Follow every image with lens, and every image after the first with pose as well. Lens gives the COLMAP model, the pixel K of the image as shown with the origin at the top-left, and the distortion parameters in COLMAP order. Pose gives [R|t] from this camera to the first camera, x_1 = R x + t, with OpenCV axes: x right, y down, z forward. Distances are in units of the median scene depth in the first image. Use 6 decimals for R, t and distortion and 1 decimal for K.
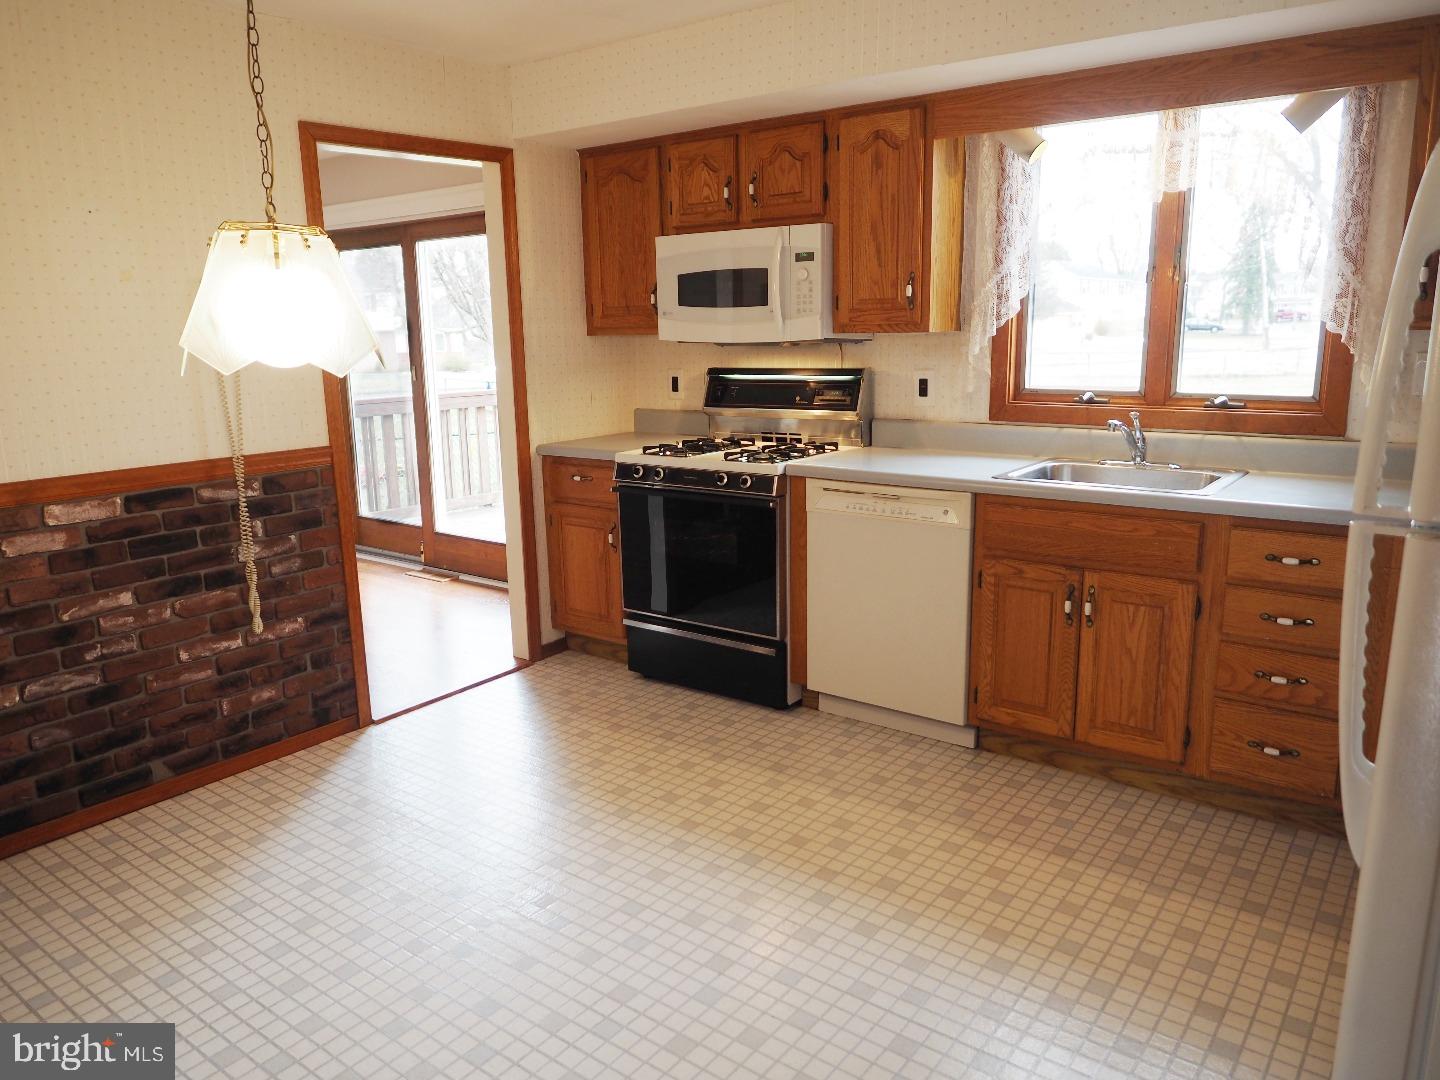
lens RADIAL K [[1023.2, 0, 720.0], [0, 1023.2, 540.0], [0, 0, 1]] dist [0.006626, -0.023611]
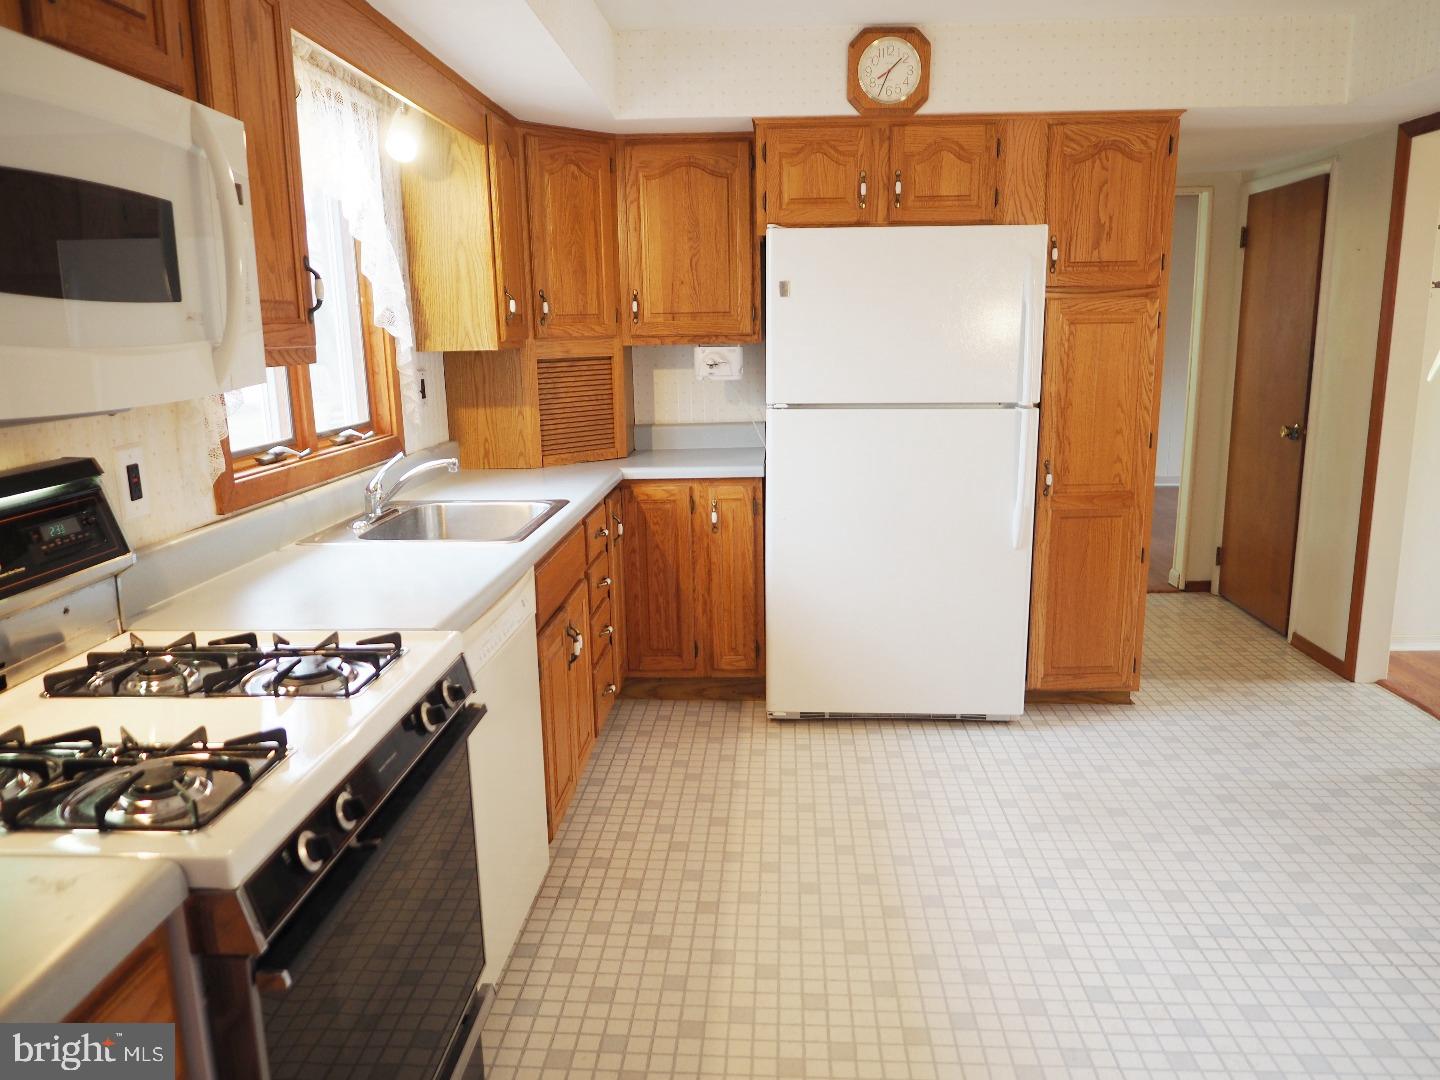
lens RADIAL K [[1023.2, 0, 720.0], [0, 1023.2, 540.0], [0, 0, 1]] dist [0.006626, -0.023611]
pose [[-0.551494, -0.132246, 0.823629, -0.457056], [0.211385, 0.932971, 0.291344, -0.255158], [-0.806951, 0.334777, -0.486574, 1.249719]]
